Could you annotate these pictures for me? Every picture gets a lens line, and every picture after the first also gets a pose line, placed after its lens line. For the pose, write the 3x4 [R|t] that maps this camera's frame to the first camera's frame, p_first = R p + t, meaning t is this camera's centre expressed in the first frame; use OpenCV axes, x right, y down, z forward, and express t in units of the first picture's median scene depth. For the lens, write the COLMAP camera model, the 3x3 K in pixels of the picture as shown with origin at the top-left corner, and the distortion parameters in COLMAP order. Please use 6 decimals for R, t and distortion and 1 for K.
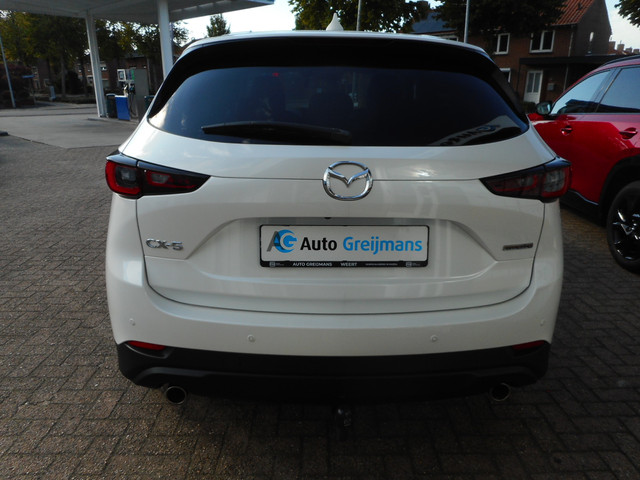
lens RADIAL K [[473.6, 0, 323.8], [0, 473.6, 238.2], [0, 0, 1]] dist [-0.008575, 0.004078]
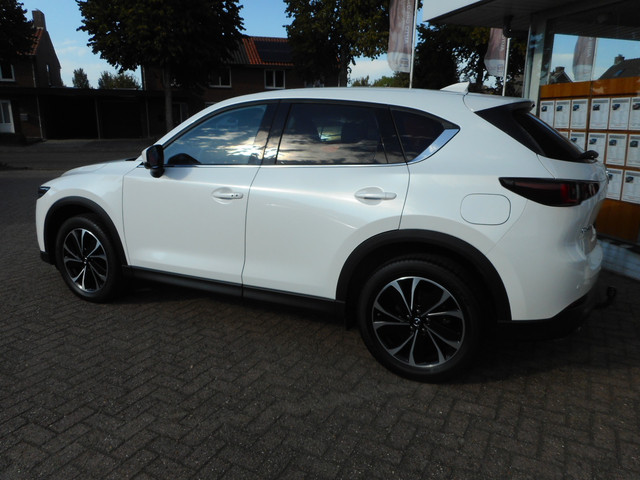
lens RADIAL K [[473.6, 0, 320.6], [0, 473.6, 241.6], [0, 0, 1]] dist [-0.008575, 0.004078]
pose [[0.482508, -0.219205, 0.848019, -2.128607], [0.262138, 0.959941, 0.098984, -0.341676], [-0.835745, 0.174537, 0.520641, 0.914757]]
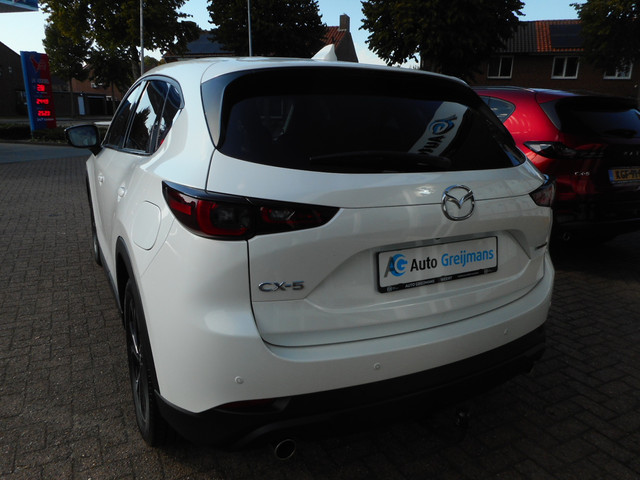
lens RADIAL K [[473.6, 0, 323.6], [0, 473.6, 238.8], [0, 0, 1]] dist [-0.008575, 0.004078]
pose [[0.893170, -0.104932, 0.437307, -0.668771], [0.120977, 0.992615, -0.008910, -0.060800], [-0.433143, 0.060862, 0.899268, 0.136572]]
